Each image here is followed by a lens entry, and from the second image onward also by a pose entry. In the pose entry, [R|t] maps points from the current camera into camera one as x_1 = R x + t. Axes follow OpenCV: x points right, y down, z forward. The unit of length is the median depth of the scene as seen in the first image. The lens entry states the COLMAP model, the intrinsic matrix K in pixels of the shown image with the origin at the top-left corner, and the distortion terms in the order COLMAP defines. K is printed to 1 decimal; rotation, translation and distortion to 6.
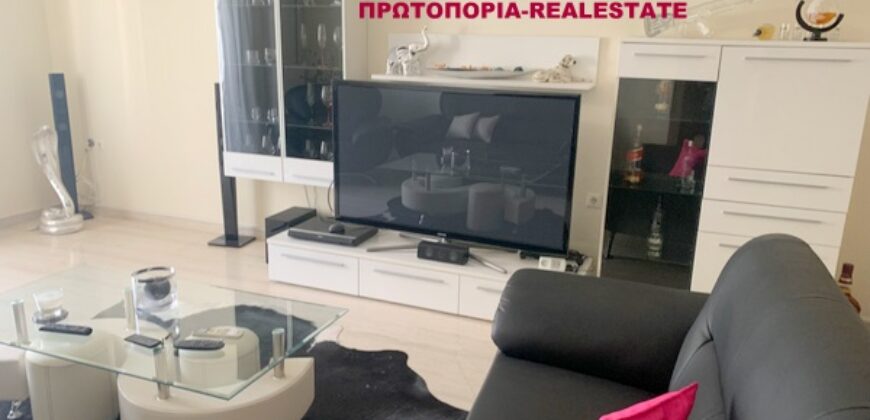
lens RADIAL K [[686.1, 0, 433.7], [0, 686.1, 215.3], [0, 0, 1]] dist [0.030611, -0.026327]
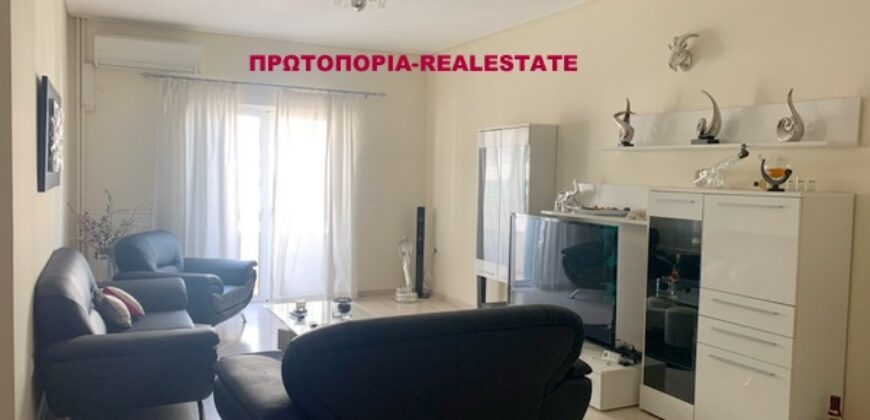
lens RADIAL K [[686.1, 0, 438.0], [0, 686.1, 209.3], [0, 0, 1]] dist [0.030611, -0.026327]
pose [[0.733329, 0.025774, -0.679385, 0.757299], [-0.169989, 0.974493, -0.146517, 0.043962], [0.658279, 0.222933, 0.719006, -0.195638]]
